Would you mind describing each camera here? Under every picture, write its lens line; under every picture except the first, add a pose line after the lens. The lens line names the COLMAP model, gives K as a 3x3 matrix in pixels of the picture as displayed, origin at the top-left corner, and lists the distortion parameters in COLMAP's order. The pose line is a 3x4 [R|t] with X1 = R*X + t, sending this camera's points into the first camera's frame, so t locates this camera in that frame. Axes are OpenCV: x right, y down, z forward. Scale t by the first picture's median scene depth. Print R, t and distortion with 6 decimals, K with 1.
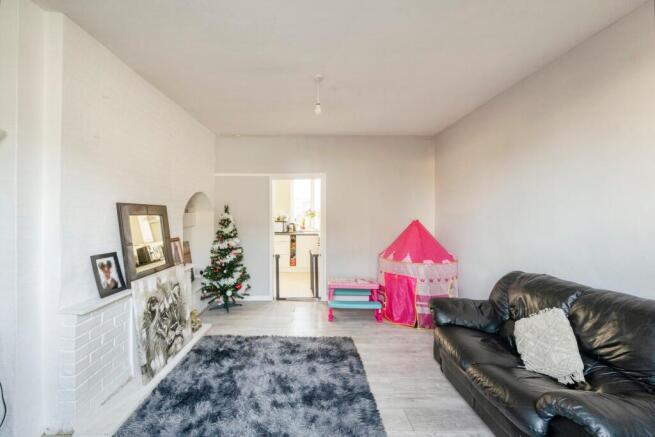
lens RADIAL K [[269.1, 0, 327.5], [0, 269.1, 218.5], [0, 0, 1]] dist [0.000169, -0.000035]
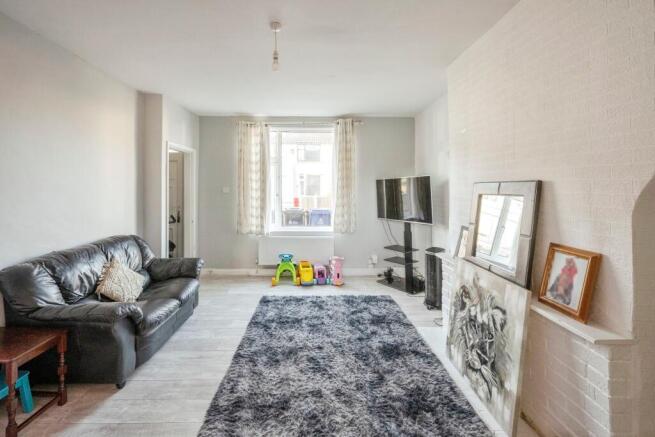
lens RADIAL K [[286.7, 0, 329.5], [0, 286.7, 195.1], [0, 0, 1]] dist [0.000480, 0.000024]
pose [[-0.999959, -0.008951, -0.001607, -0.192515], [-0.008992, 0.999580, 0.027560, -0.034348], [0.001360, 0.027573, -0.999619, 1.917857]]
